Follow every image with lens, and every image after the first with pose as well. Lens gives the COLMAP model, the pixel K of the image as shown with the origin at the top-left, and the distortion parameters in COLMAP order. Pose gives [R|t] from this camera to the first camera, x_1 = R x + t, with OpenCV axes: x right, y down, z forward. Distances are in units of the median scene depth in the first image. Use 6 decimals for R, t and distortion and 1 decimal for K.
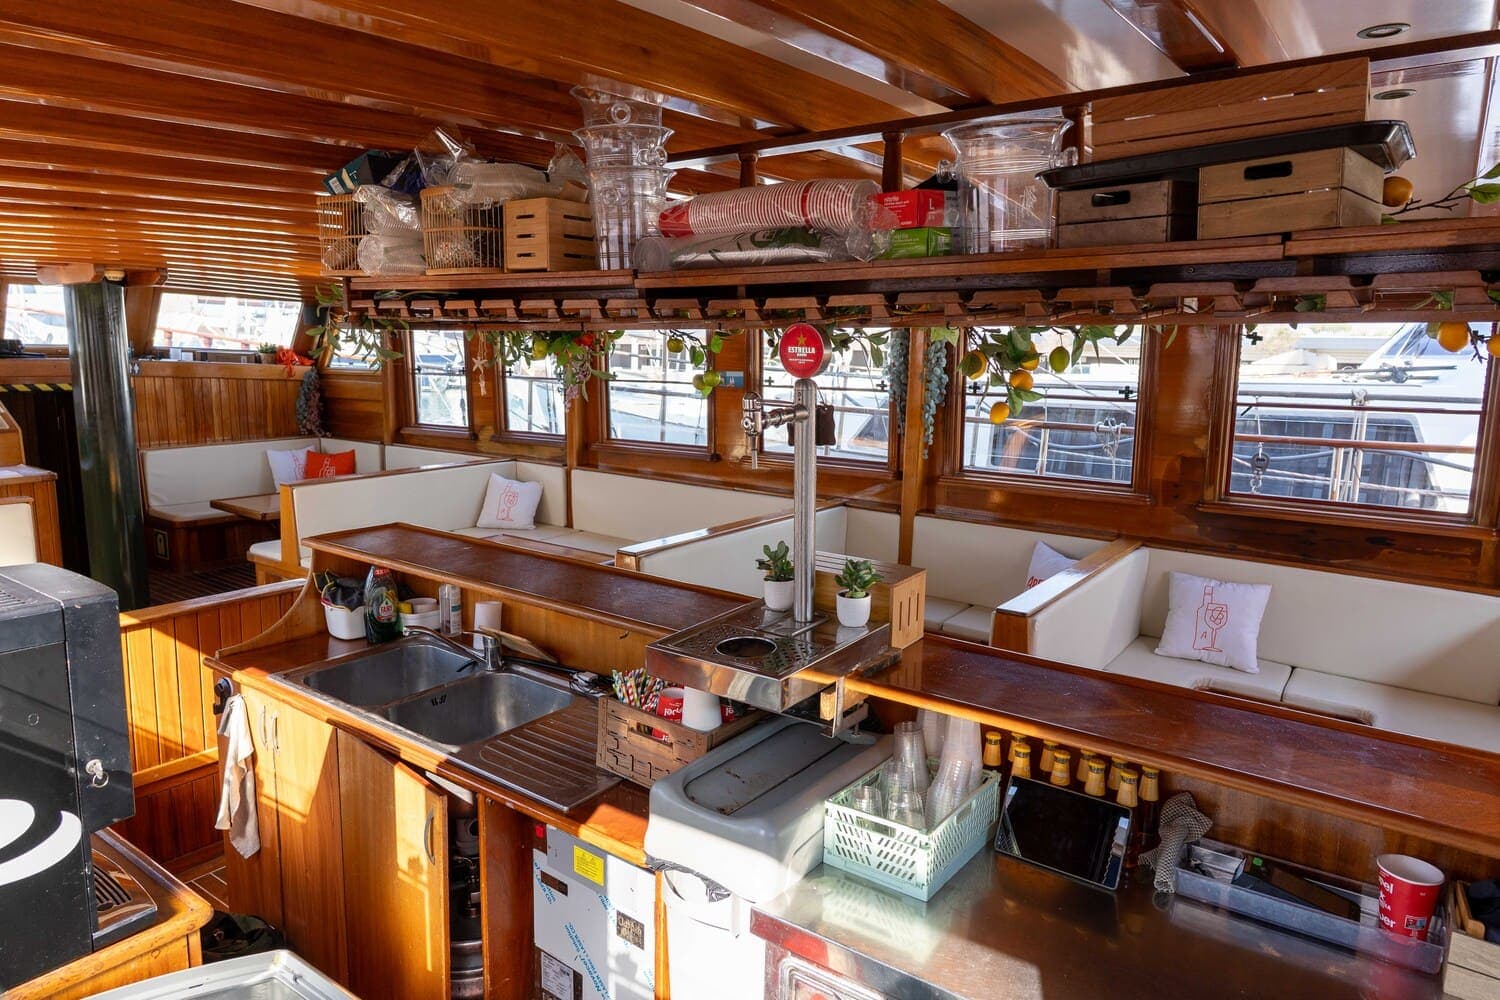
lens RADIAL K [[956.3, 0, 745.9], [0, 956.3, 489.1], [0, 0, 1]] dist [-0.008426, -0.006007]
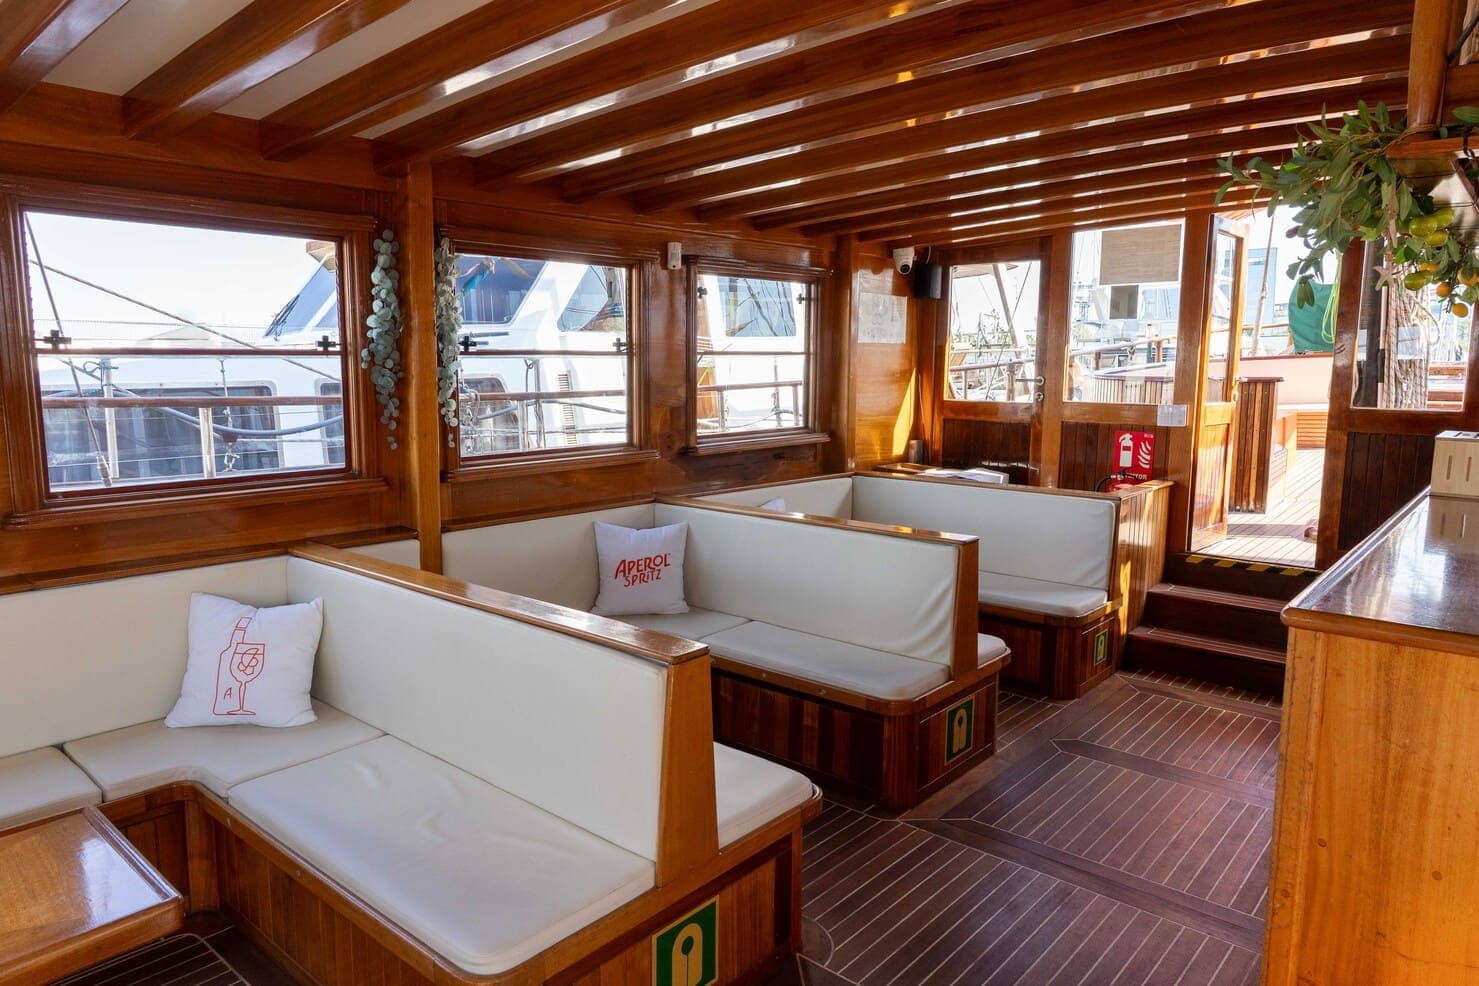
lens RADIAL K [[942.9, 0, 737.2], [0, 942.9, 491.5], [0, 0, 1]] dist [-0.008426, -0.006007]
pose [[0.091911, -0.157872, 0.983173, -0.320383], [0.137447, 0.979912, 0.144499, -0.048238], [-0.986236, 0.121853, 0.111763, 0.496872]]
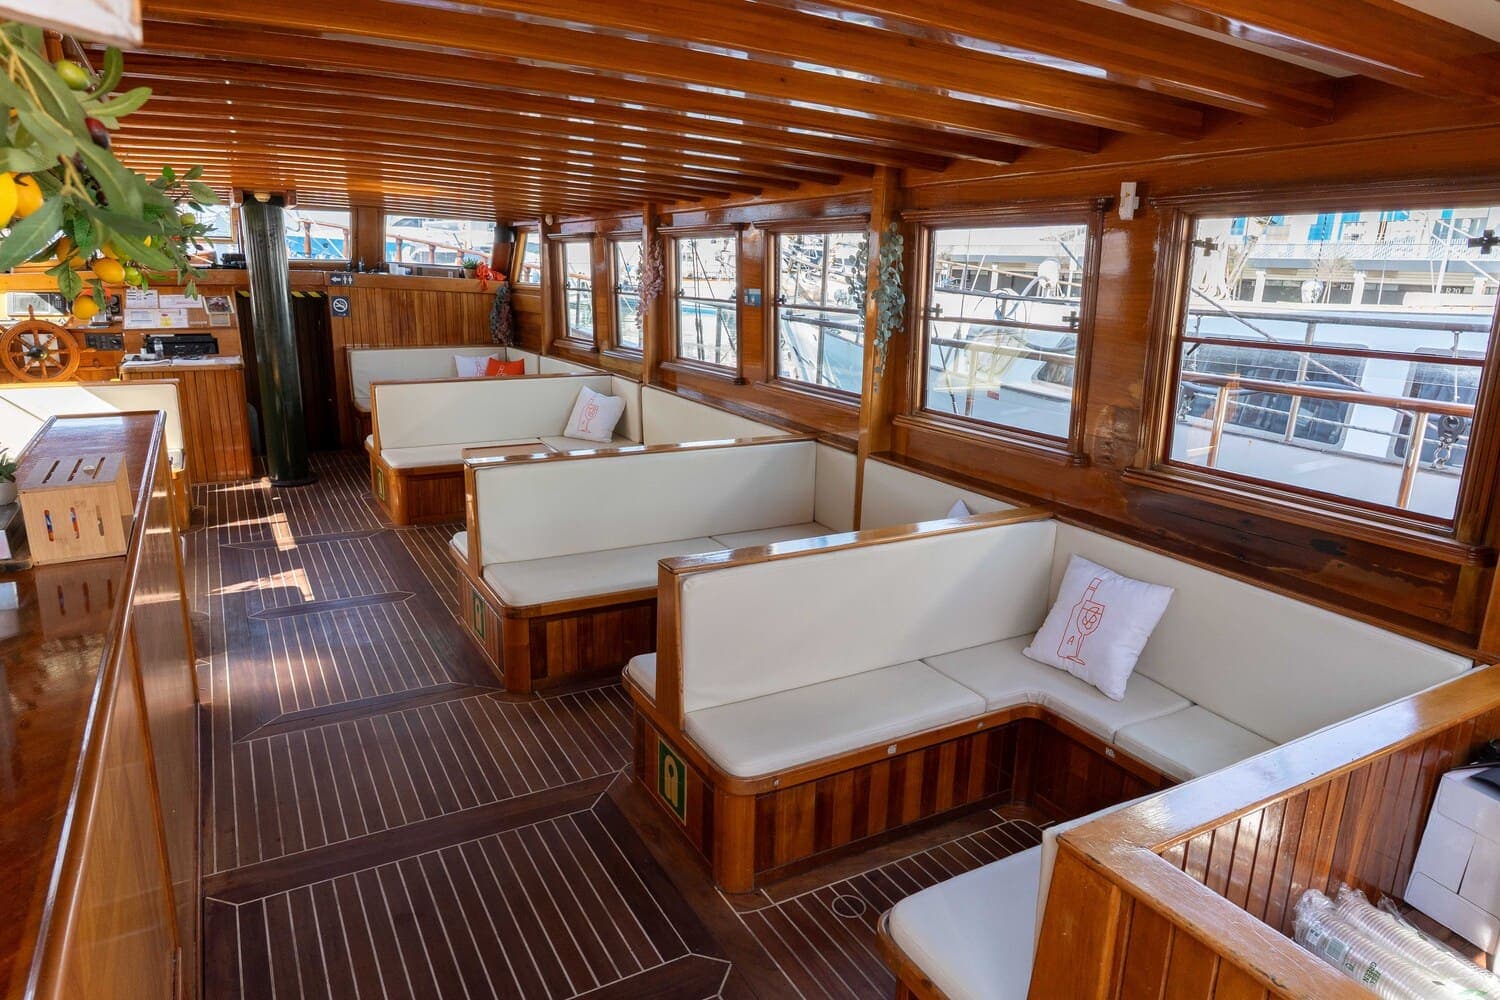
lens RADIAL K [[956.3, 0, 734.2], [0, 956.3, 480.1], [0, 0, 1]] dist [-0.008426, -0.006007]
pose [[0.904939, 0.100557, -0.413489, 0.299109], [-0.074502, 0.994110, 0.078708, -0.007856], [0.418968, -0.040420, 0.907101, 0.111002]]
